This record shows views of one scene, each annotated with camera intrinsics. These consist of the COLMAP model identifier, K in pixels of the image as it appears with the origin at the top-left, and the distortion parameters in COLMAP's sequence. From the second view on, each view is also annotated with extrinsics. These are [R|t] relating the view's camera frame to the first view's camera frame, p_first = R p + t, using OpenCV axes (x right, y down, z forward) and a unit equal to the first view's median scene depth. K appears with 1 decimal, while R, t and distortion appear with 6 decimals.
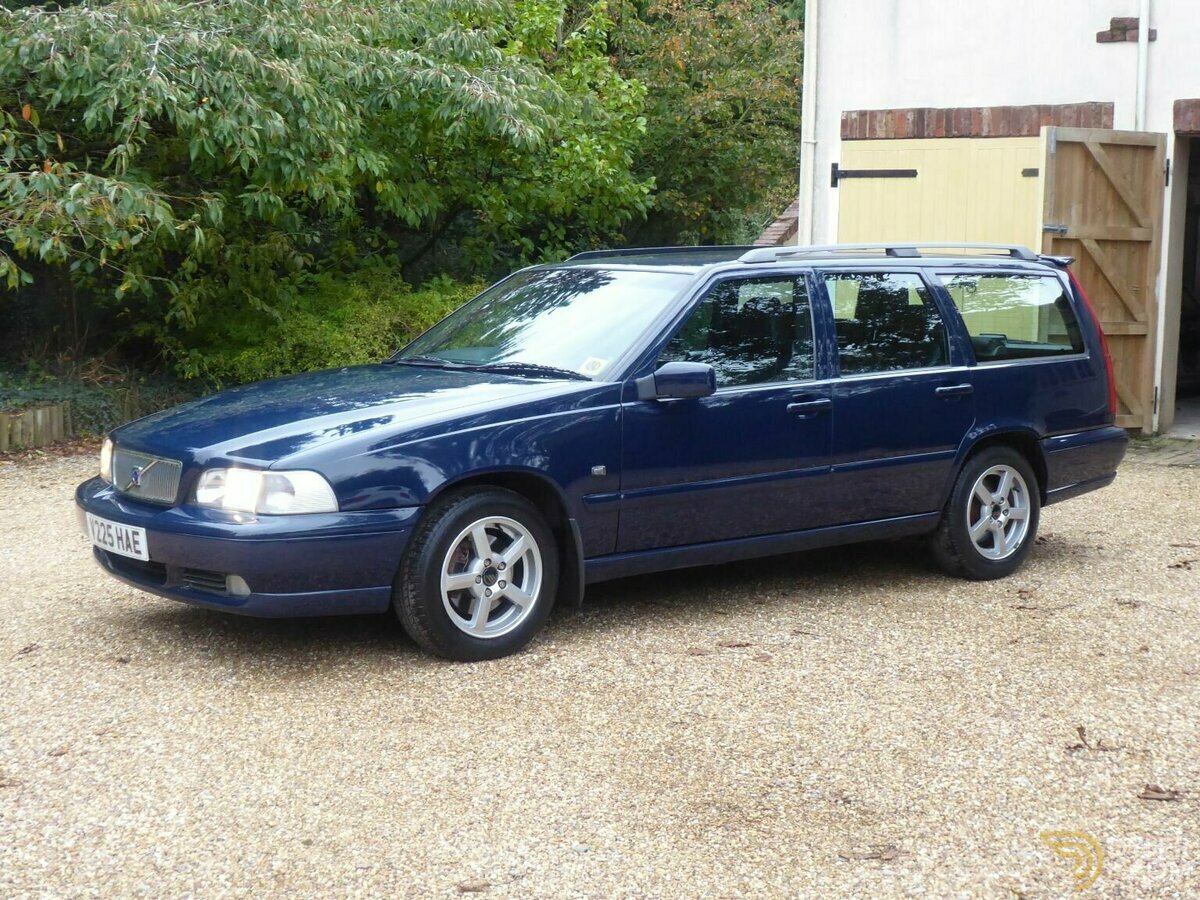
lens RADIAL K [[1656.3, 0, 600.0], [0, 1656.3, 450.0], [0, 0, 1]] dist [-0.019033, 0.025575]
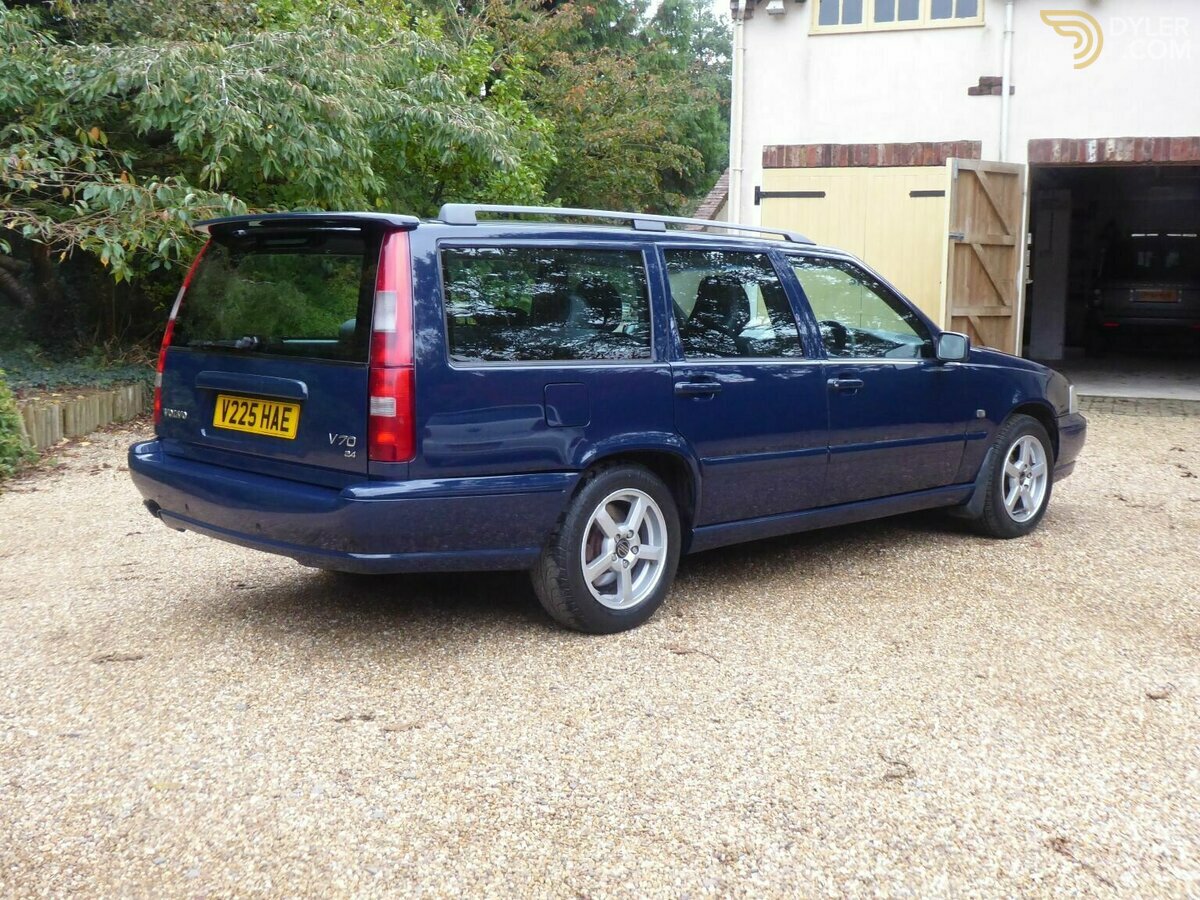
lens RADIAL K [[1326.9, 0, 600.0], [0, 1326.9, 450.0], [0, 0, 1]] dist [0.009916, 0.030737]
pose [[0.981093, -0.028750, 0.191389, -0.203725], [0.025104, 0.999455, 0.021447, 0.007695], [-0.191902, -0.016237, 0.981280, 0.005297]]
